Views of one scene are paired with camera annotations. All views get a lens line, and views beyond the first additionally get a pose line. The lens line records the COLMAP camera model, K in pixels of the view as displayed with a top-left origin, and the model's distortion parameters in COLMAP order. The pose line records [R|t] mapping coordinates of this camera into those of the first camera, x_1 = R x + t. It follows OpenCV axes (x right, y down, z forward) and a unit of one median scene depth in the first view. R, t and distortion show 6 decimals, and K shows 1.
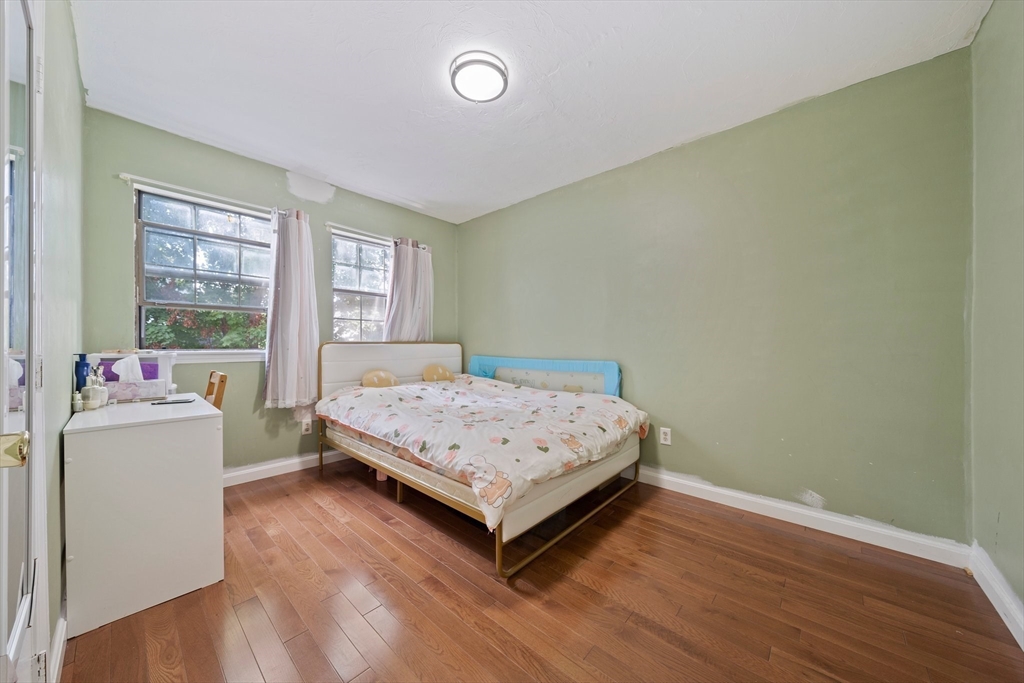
lens RADIAL K [[355.5, 0, 507.6], [0, 355.5, 340.7], [0, 0, 1]] dist [-0.001654, -0.000100]
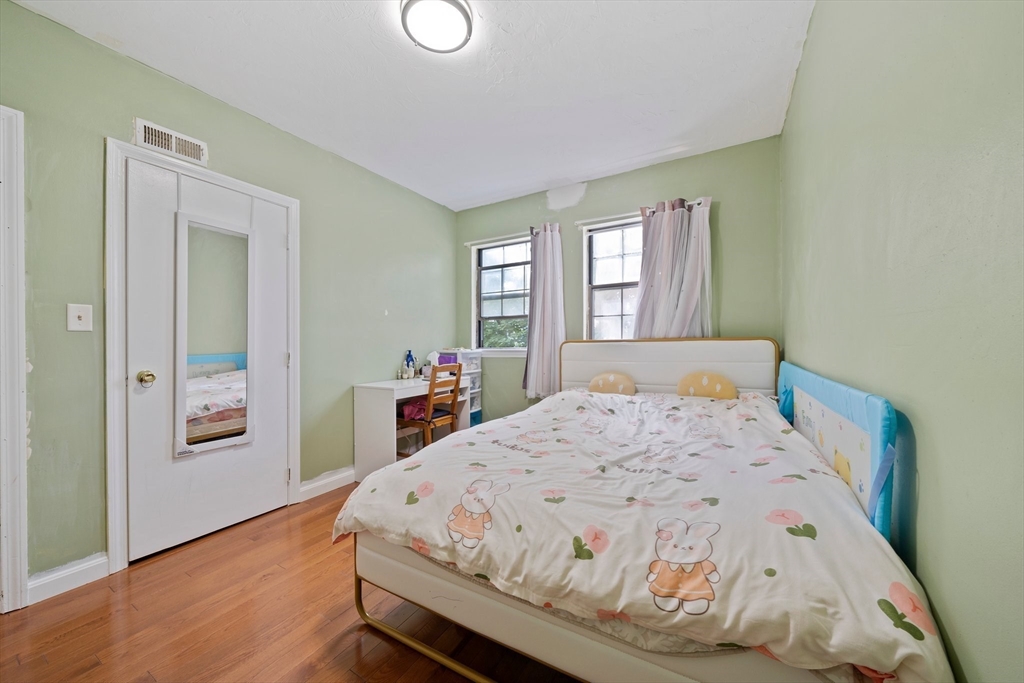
lens RADIAL K [[367.5, 0, 512.0], [0, 367.5, 341.5], [0, 0, 1]] dist [-0.000827, -0.000026]
pose [[0.209083, -0.008067, -0.977865, 0.466967], [0.022951, 0.999731, -0.003340, 0.005210], [0.977629, -0.021745, 0.209212, 0.585580]]
